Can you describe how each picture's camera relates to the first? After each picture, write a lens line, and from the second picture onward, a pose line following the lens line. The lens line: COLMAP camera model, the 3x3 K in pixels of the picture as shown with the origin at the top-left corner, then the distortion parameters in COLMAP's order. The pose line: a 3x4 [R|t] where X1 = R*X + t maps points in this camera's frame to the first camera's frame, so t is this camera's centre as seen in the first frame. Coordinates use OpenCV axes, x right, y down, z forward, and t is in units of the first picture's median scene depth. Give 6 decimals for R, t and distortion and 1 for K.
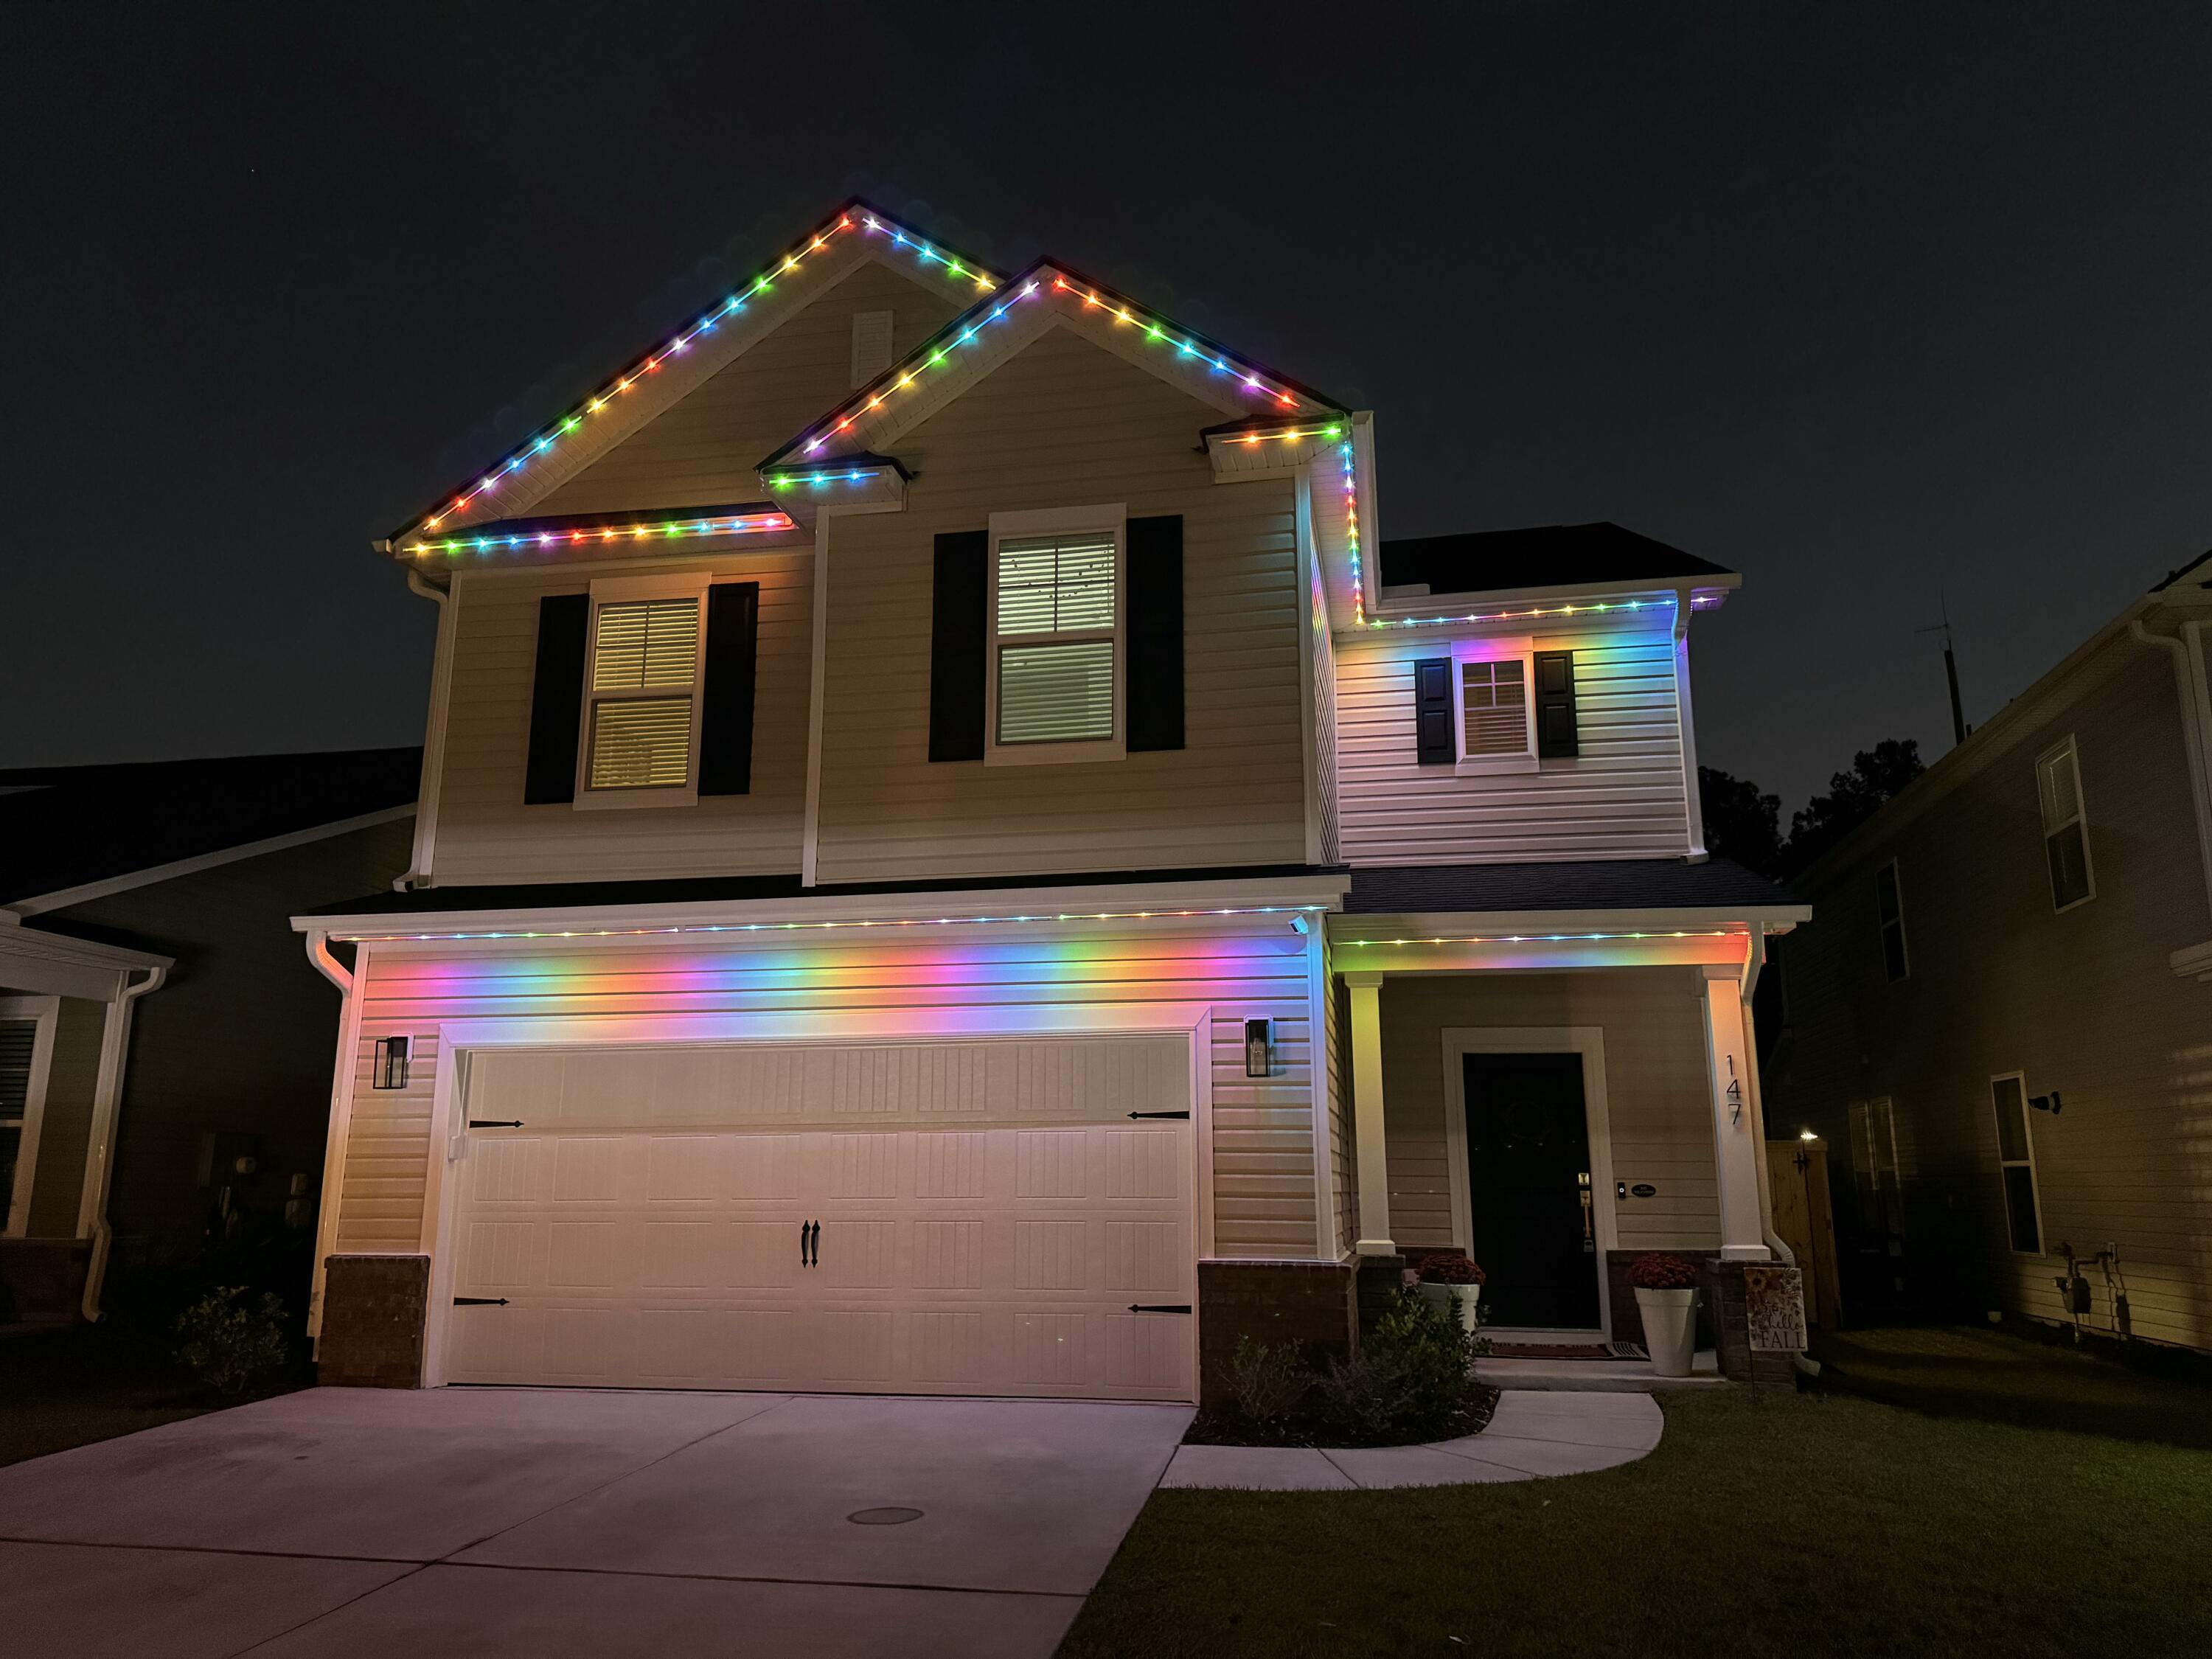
lens RADIAL K [[1587.0, 0, 1107.4], [0, 1587.0, 832.5], [0, 0, 1]] dist [0.013023, -0.011303]
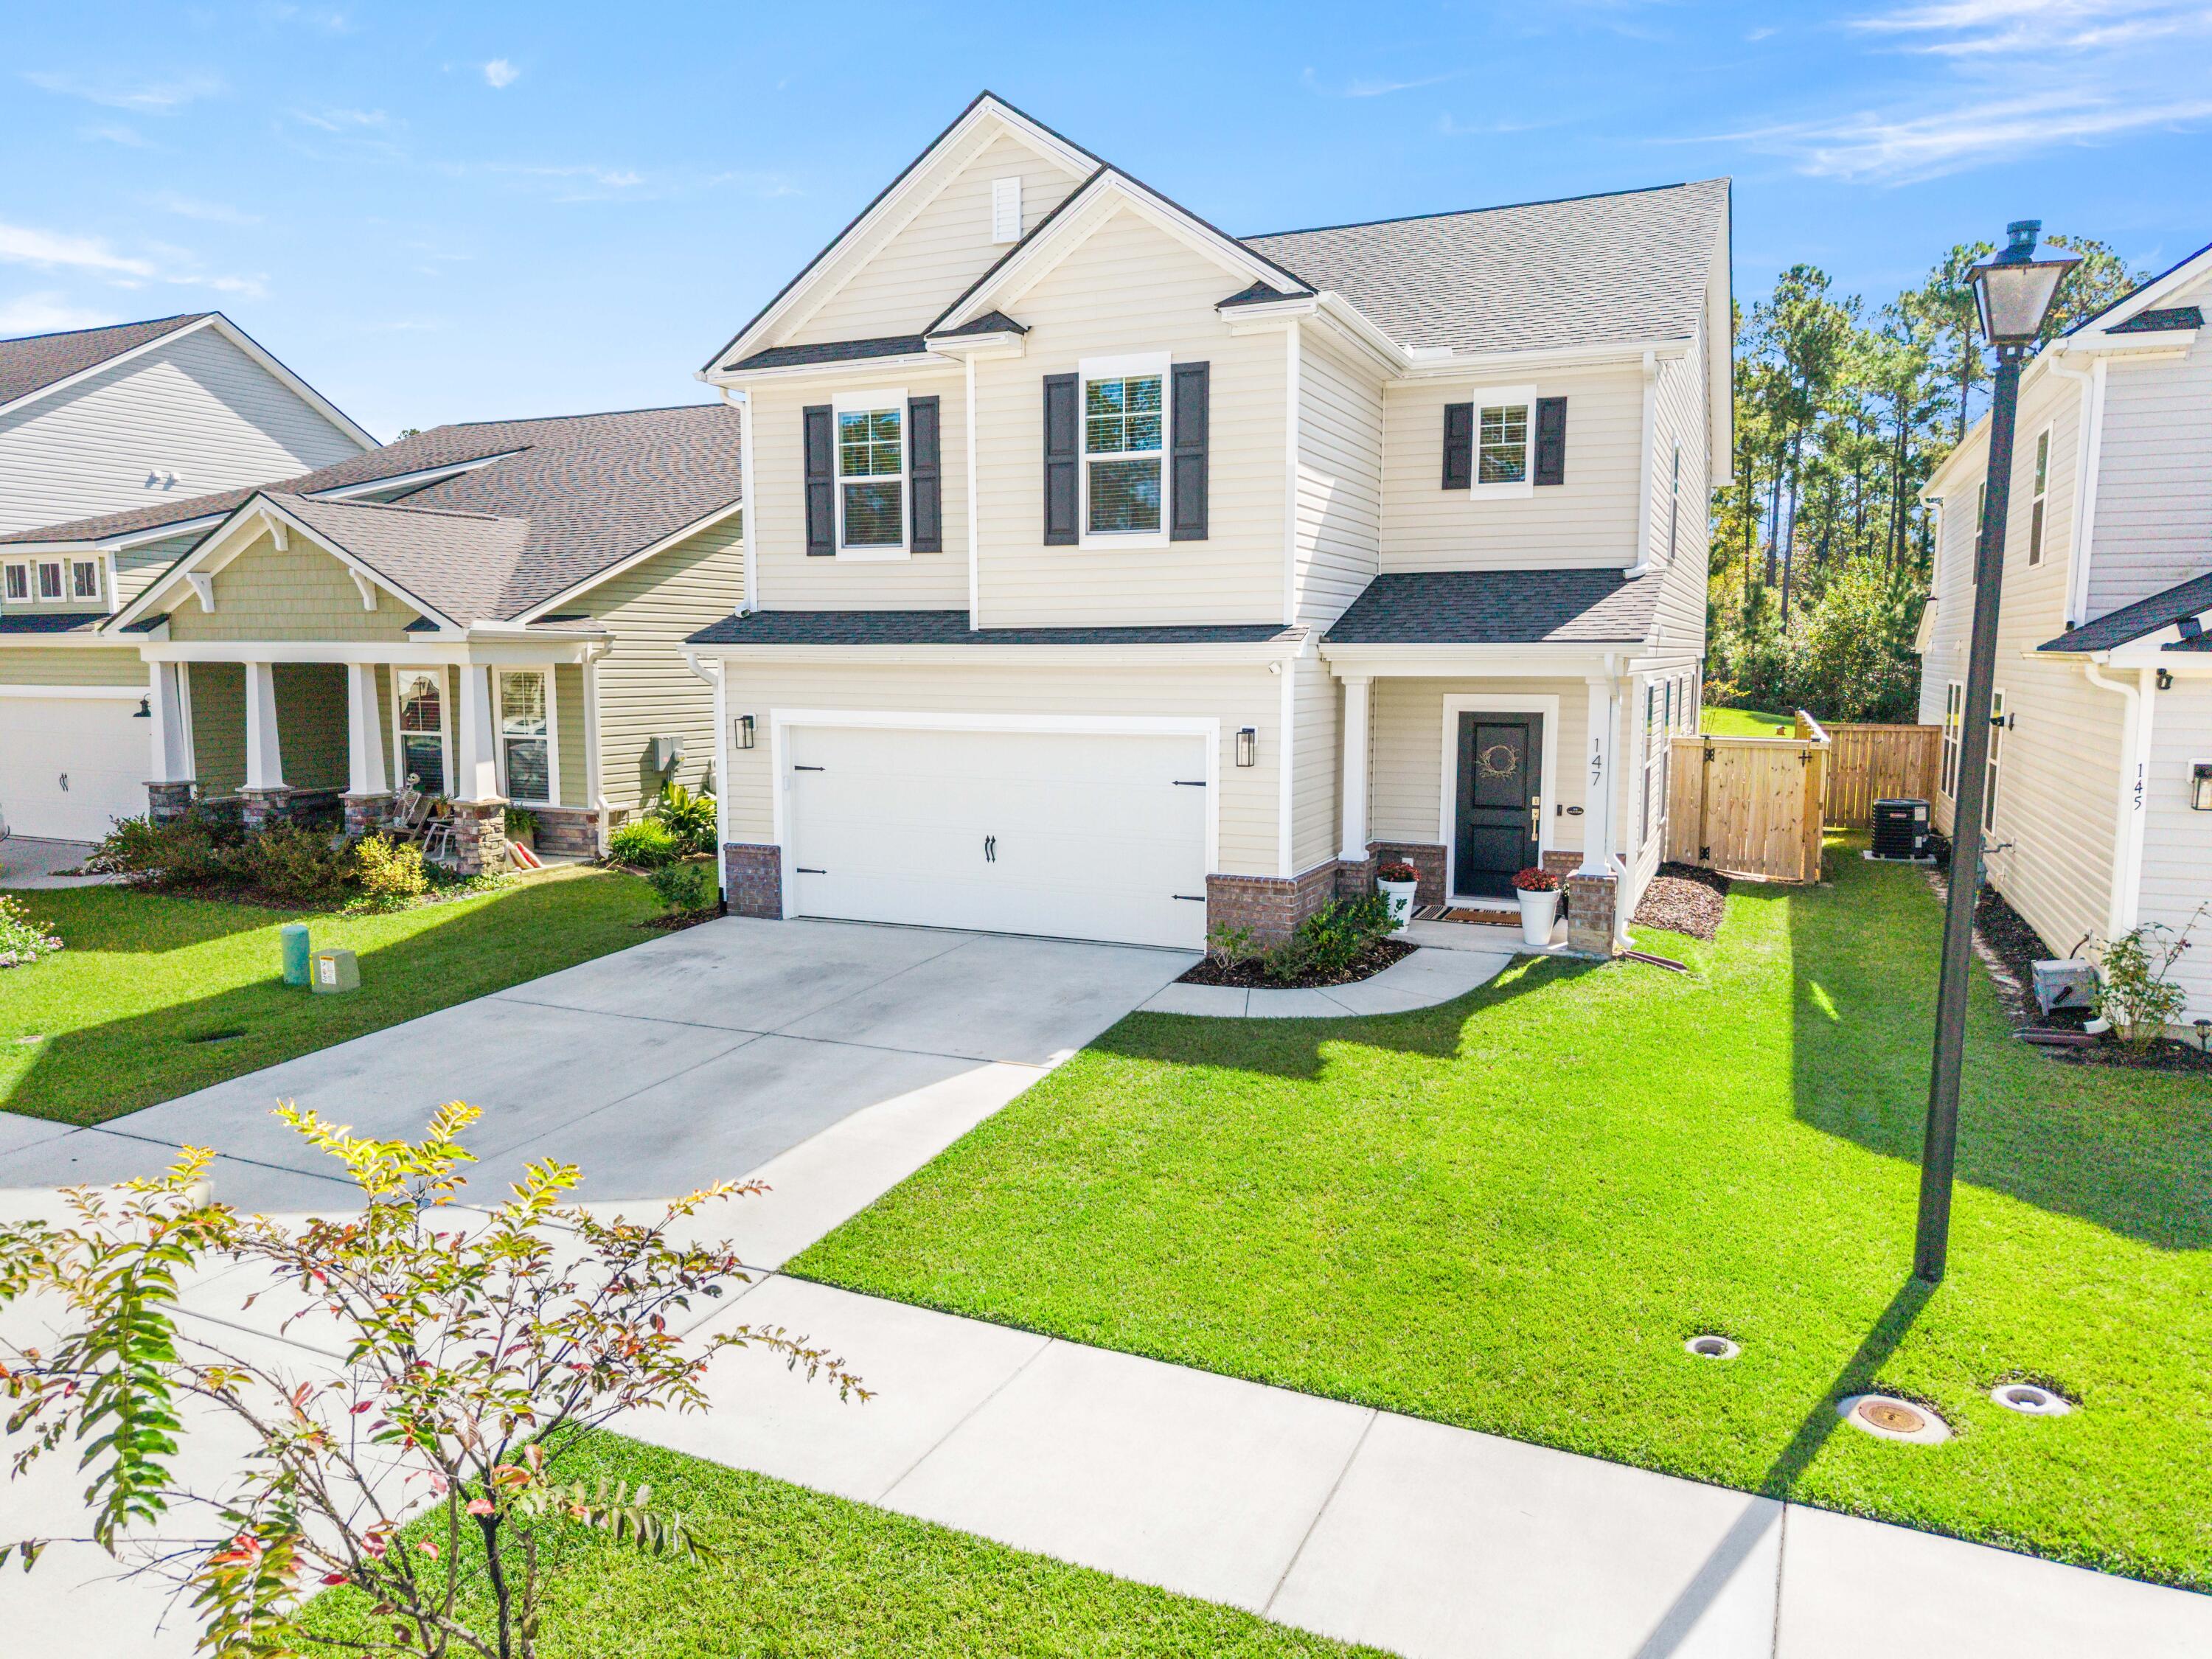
lens RADIAL K [[1527.1, 0, 1117.3], [0, 1527.1, 832.6], [0, 0, 1]] dist [0.005393, -0.000411]
pose [[0.972676, 0.026331, -0.230670, 0.286291], [0.053023, 0.942096, 0.331125, -0.256461], [0.226033, -0.334308, 0.914957, -0.385366]]
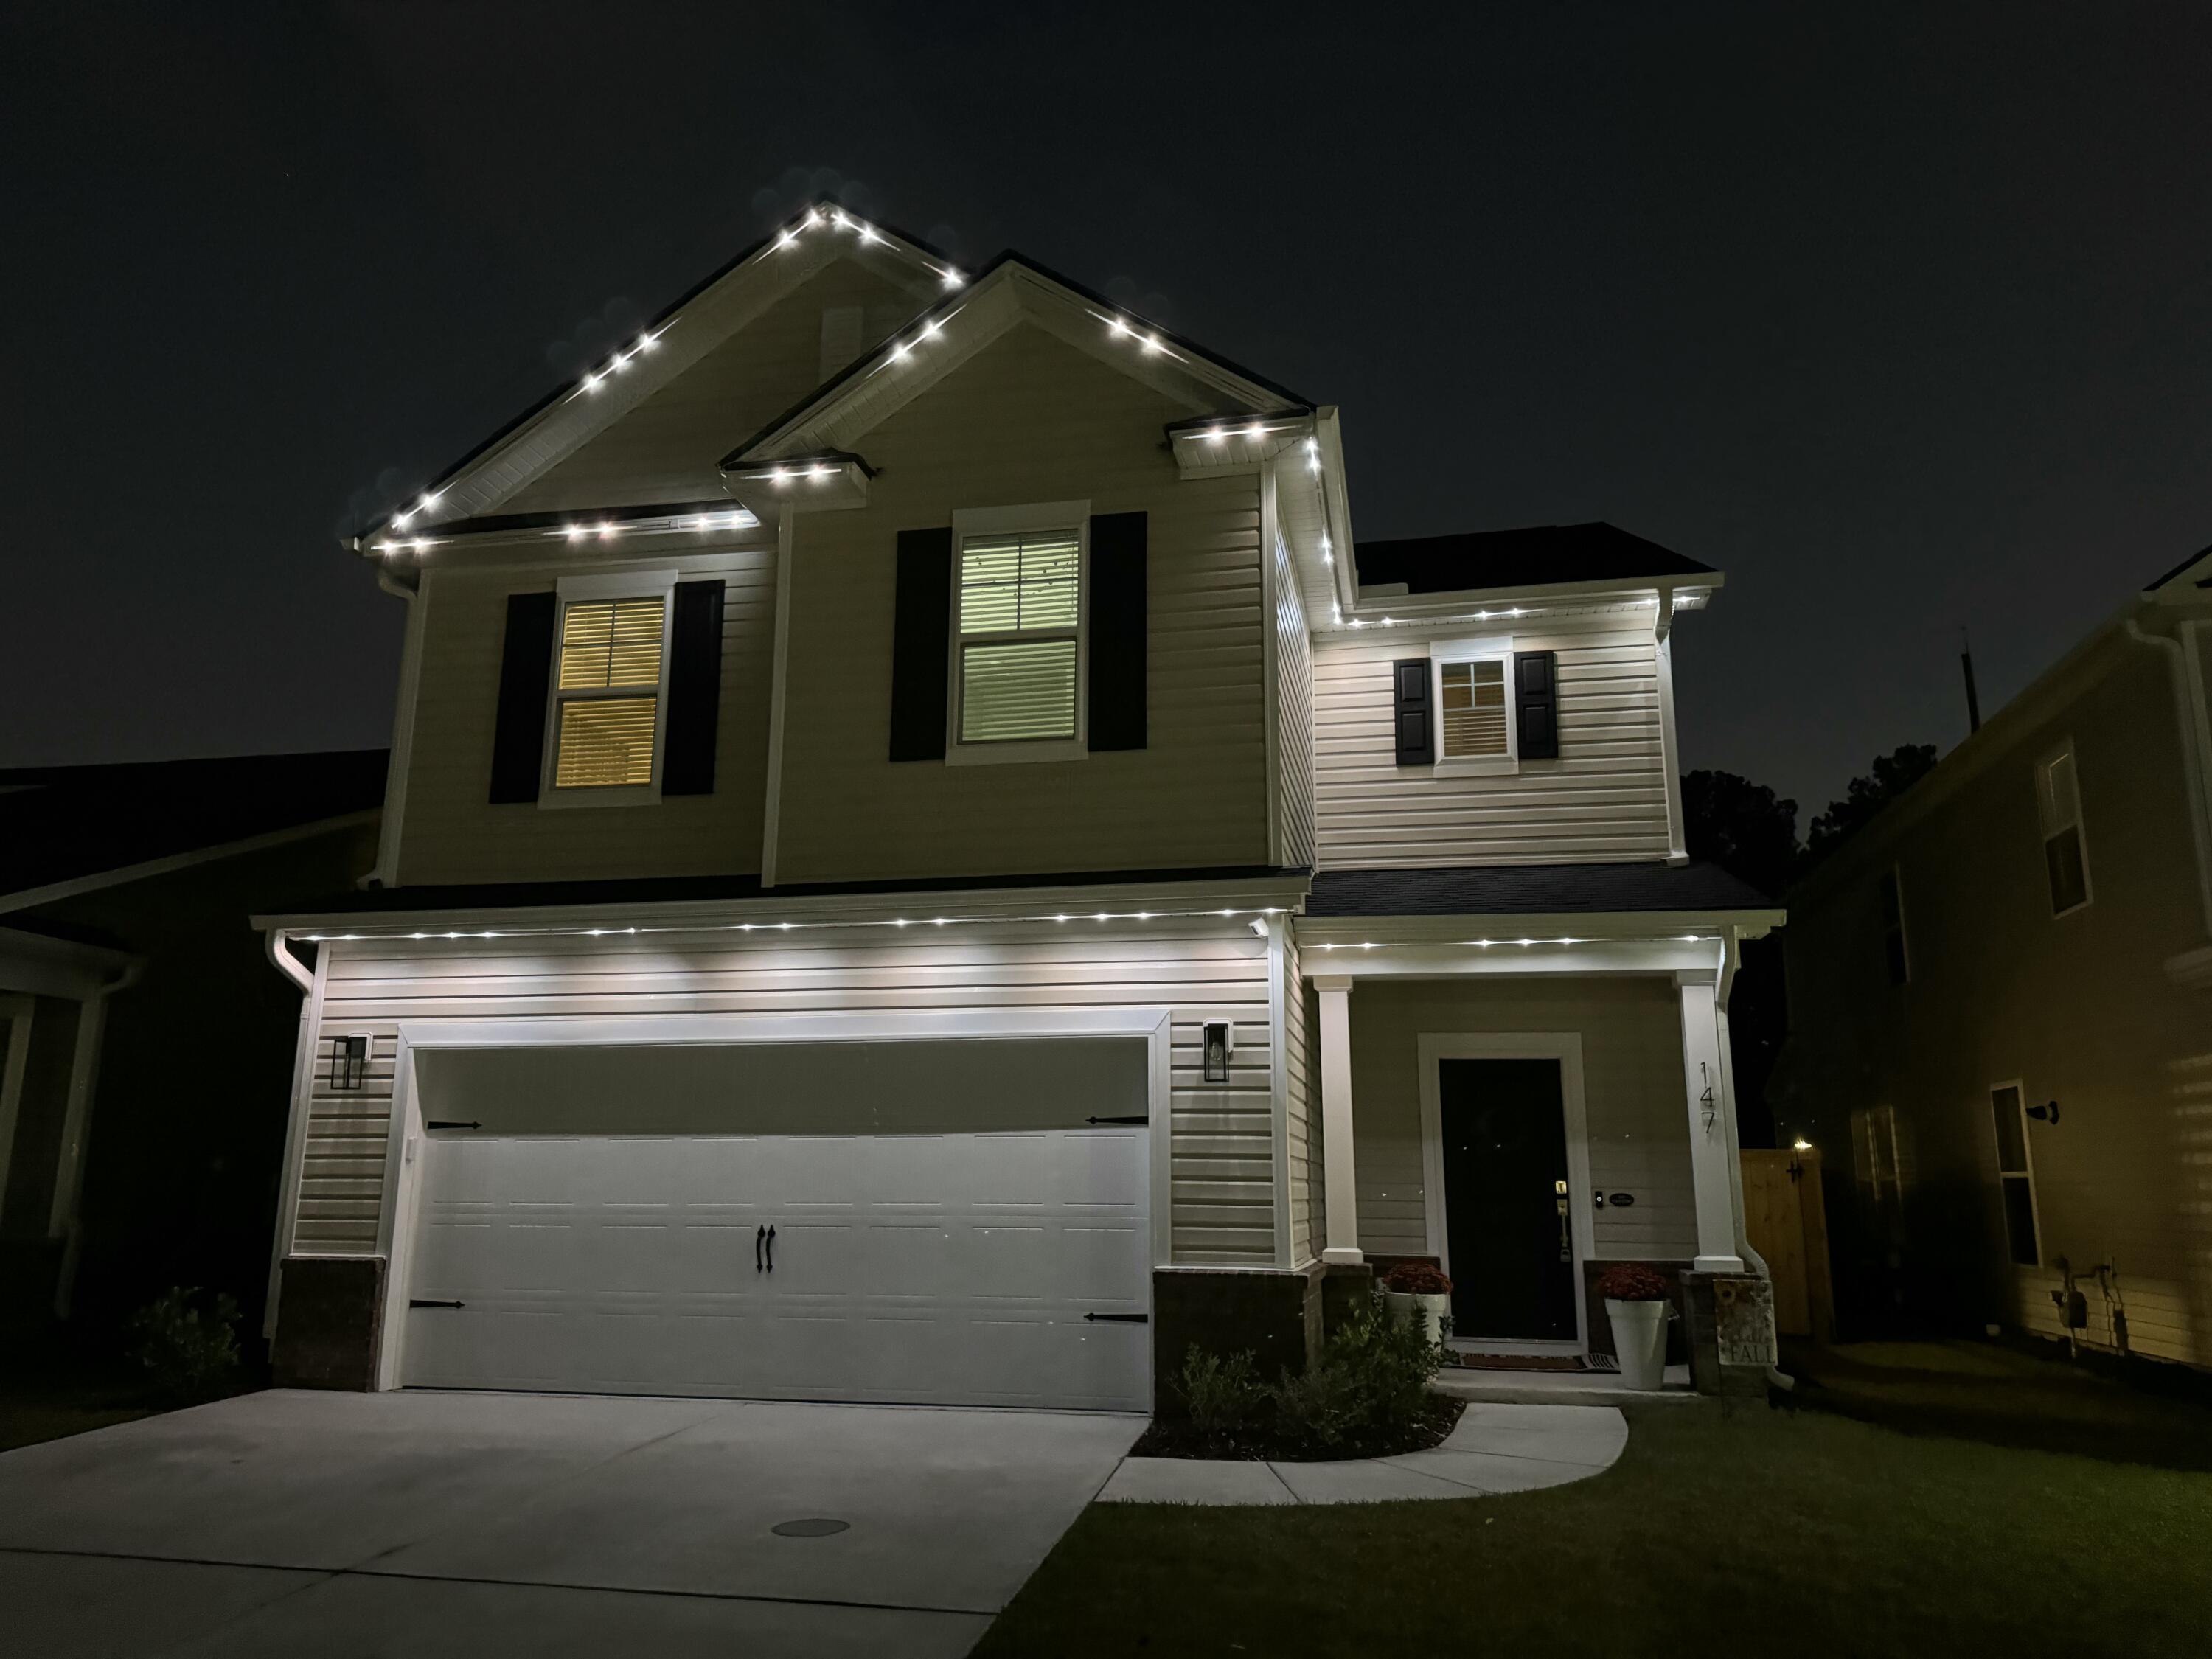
lens RADIAL K [[1587.0, 0, 1100.6], [0, 1587.0, 828.4], [0, 0, 1]] dist [0.013023, -0.011303]
pose [[0.999861, 0.002923, -0.016414, 0.034827], [-0.003002, 0.999984, -0.004760, 0.001639], [0.016400, 0.004809, 0.999854, 0.013120]]
